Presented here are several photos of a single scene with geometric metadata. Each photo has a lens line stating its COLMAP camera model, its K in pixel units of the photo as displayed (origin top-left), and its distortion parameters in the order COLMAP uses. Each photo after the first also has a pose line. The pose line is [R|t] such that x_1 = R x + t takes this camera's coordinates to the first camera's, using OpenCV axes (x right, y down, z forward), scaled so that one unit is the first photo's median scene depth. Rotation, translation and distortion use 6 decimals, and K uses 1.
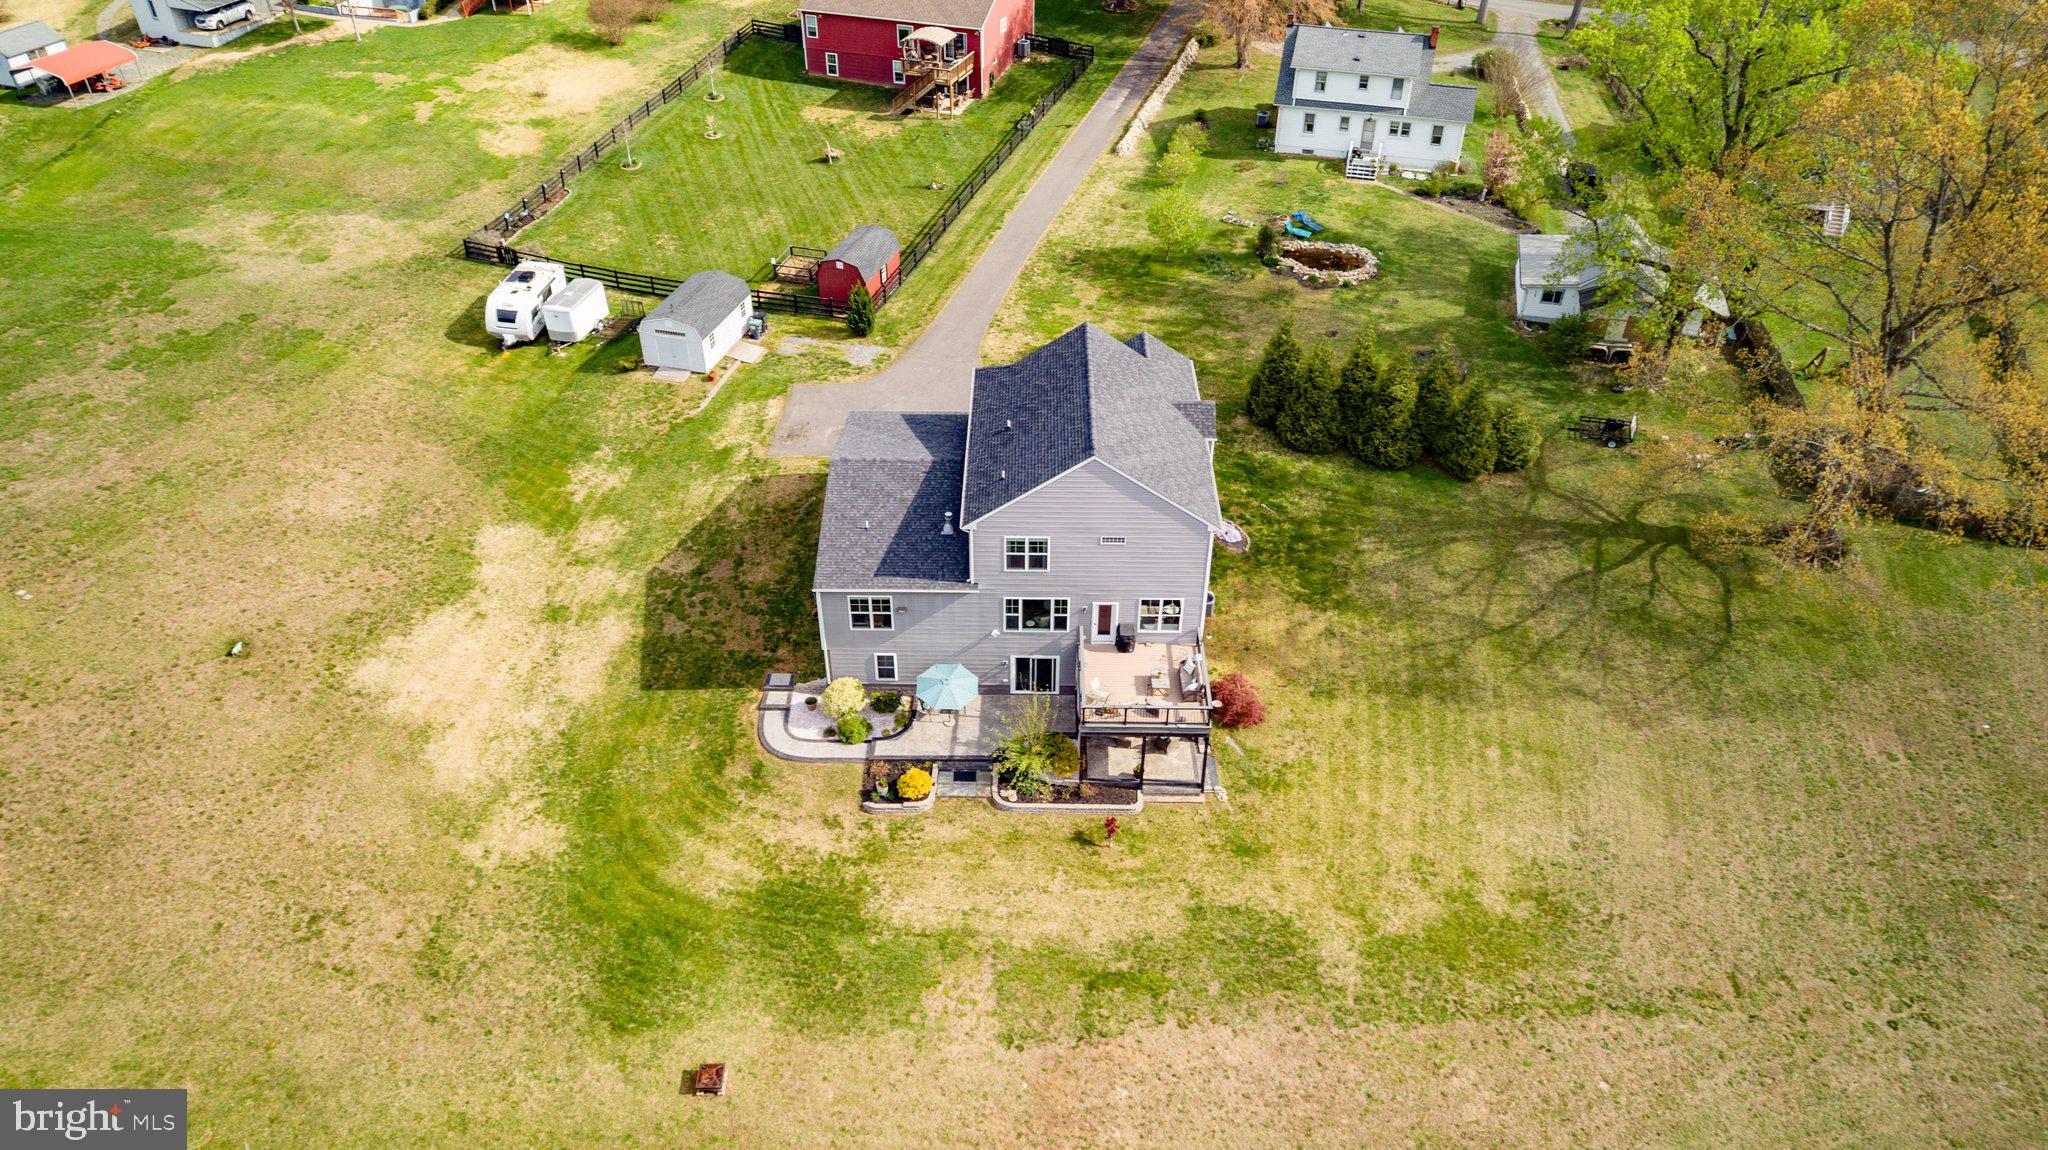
lens RADIAL K [[1378.2, 0, 1020.7], [0, 1378.2, 578.7], [0, 0, 1]] dist [-0.011700, 0.010276]
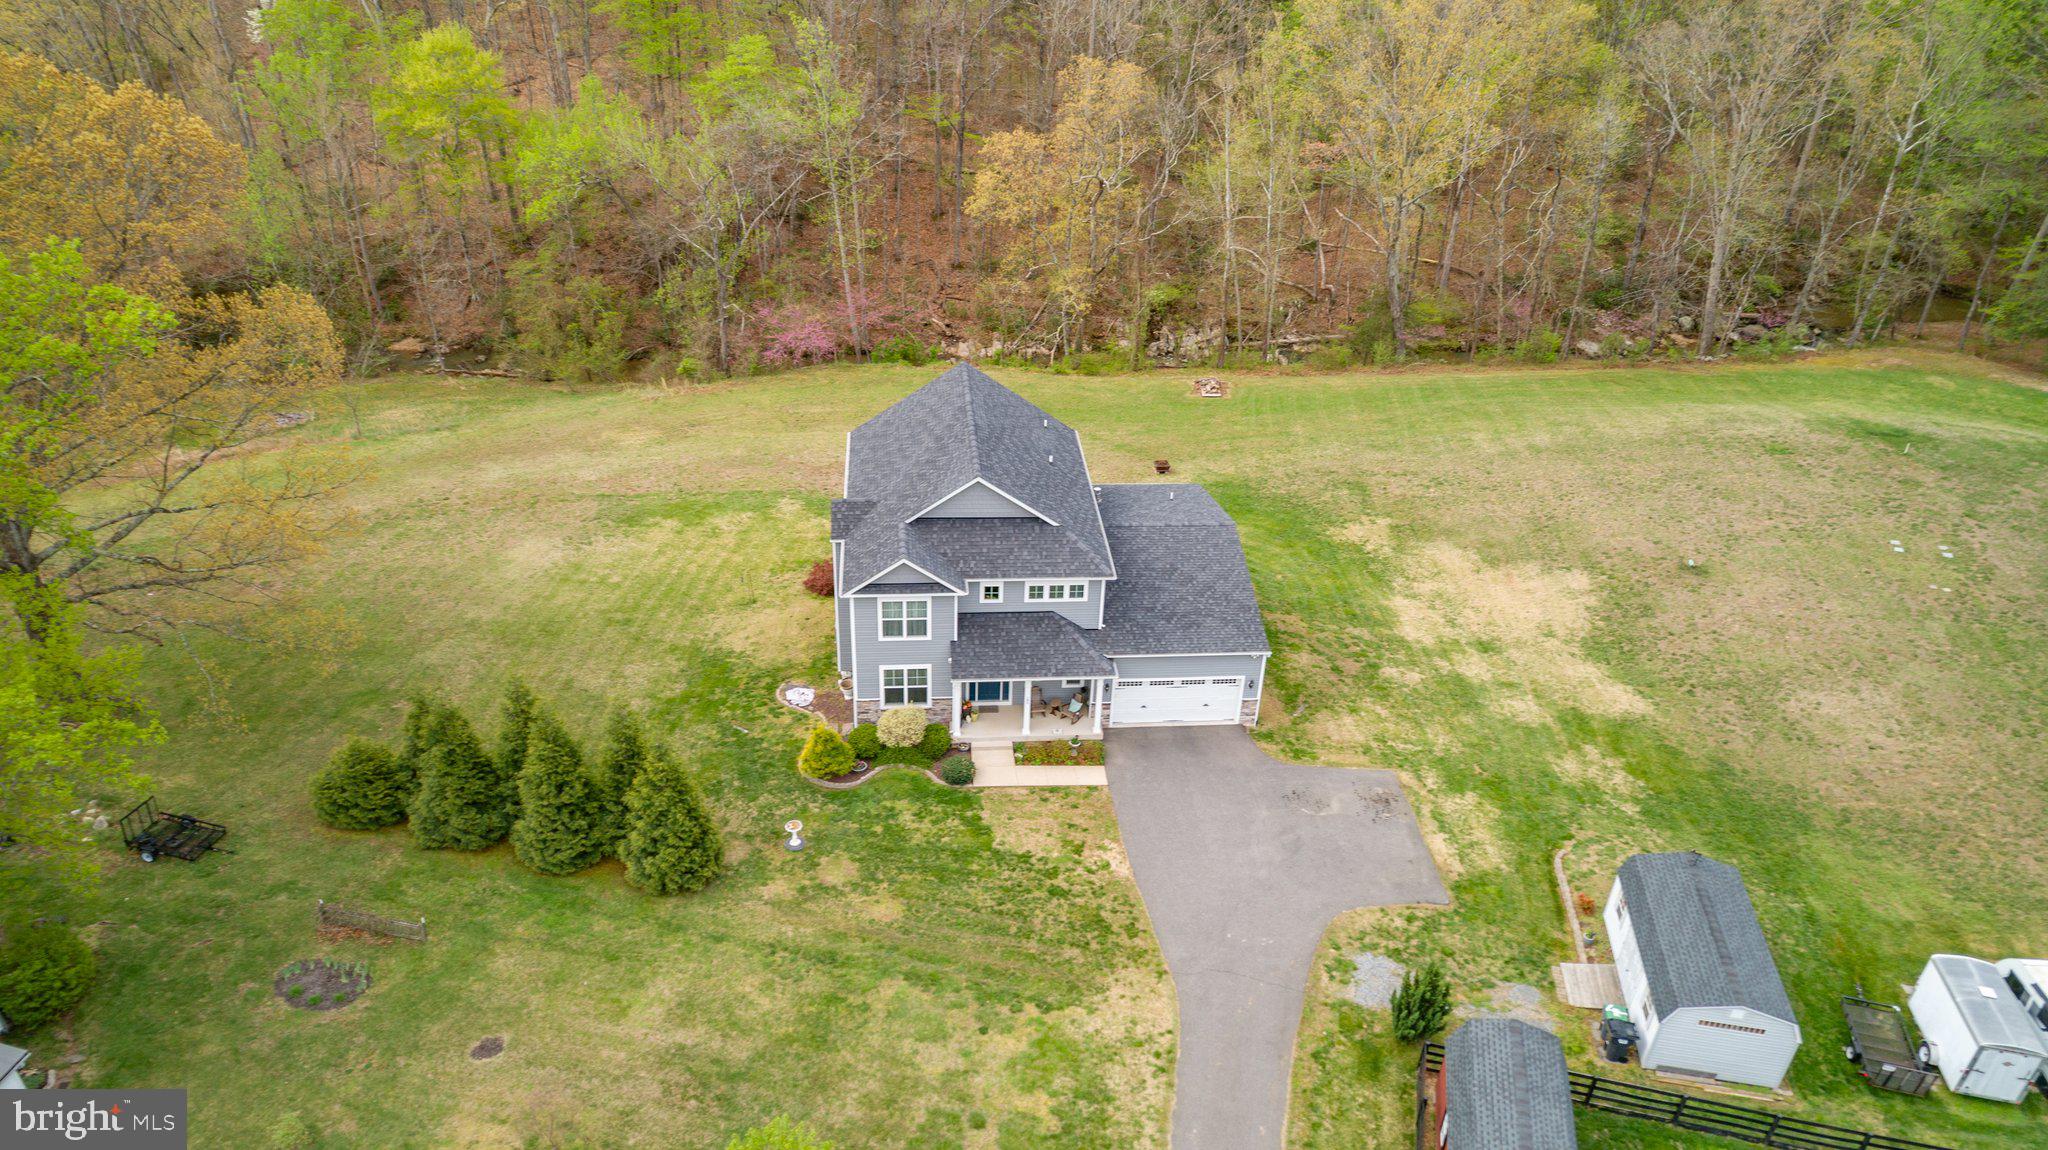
lens RADIAL K [[1378.2, 0, 1020.7], [0, 1378.2, 578.7], [0, 0, 1]] dist [-0.011700, 0.010276]
pose [[-0.994861, 0.016920, -0.099824, 0.094035], [-0.086783, 0.365351, 0.926816, -0.828964], [0.052153, 0.930716, -0.362005, 1.195881]]
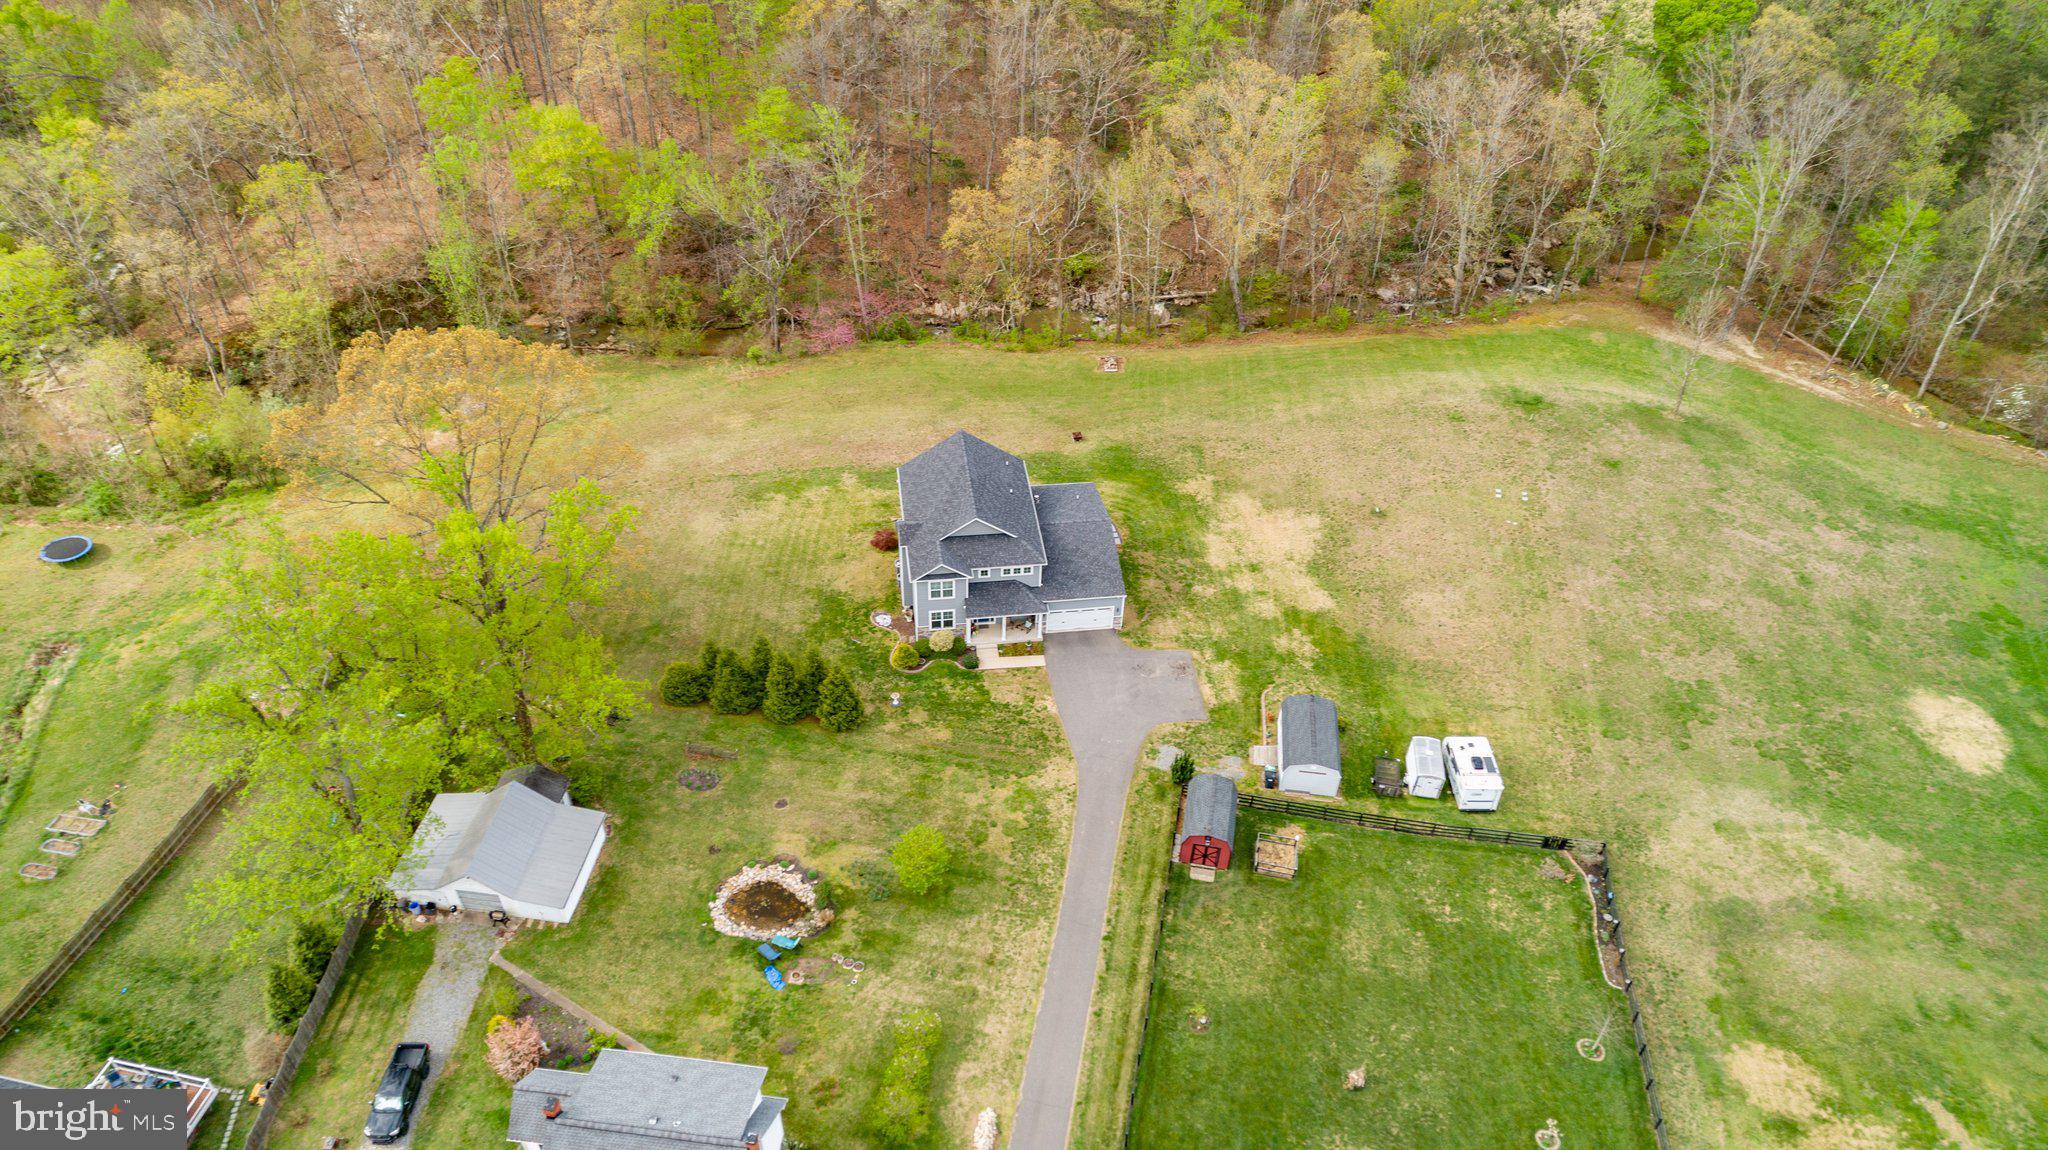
lens RADIAL K [[1378.2, 0, 1020.7], [0, 1378.2, 578.7], [0, 0, 1]] dist [-0.011700, 0.010276]
pose [[-0.989099, 0.071444, -0.128761, 0.187884], [-0.112794, 0.194536, 0.974389, -1.578611], [0.094663, 0.978290, -0.184356, 1.213755]]
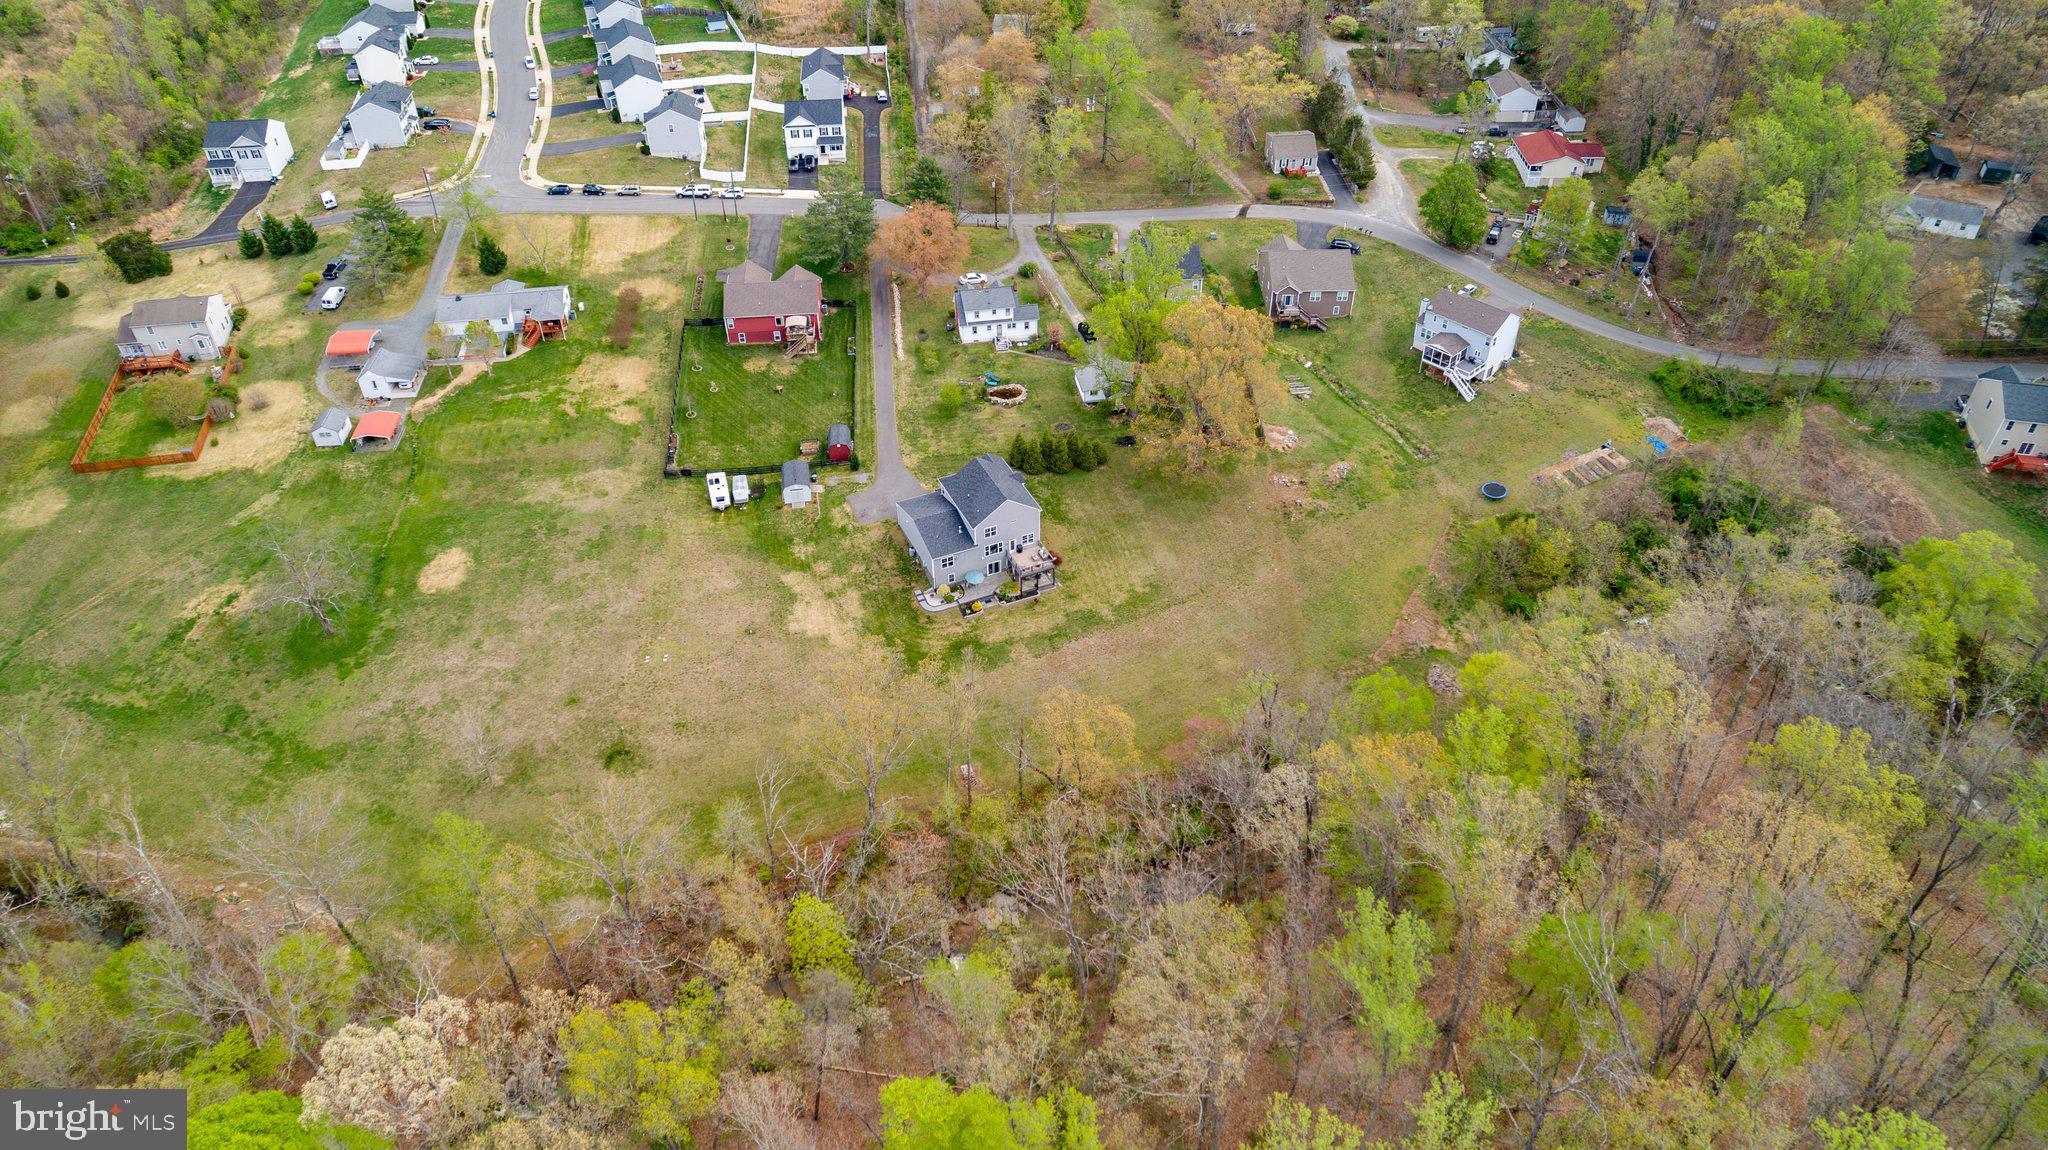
lens RADIAL K [[1378.2, 0, 1020.7], [0, 1378.2, 578.7], [0, 0, 1]] dist [-0.011700, 0.010276]
pose [[0.908450, -0.275863, 0.314036, -0.811422], [0.263768, 0.961155, 0.081286, -0.129169], [-0.324261, 0.008988, 0.945925, -1.765474]]
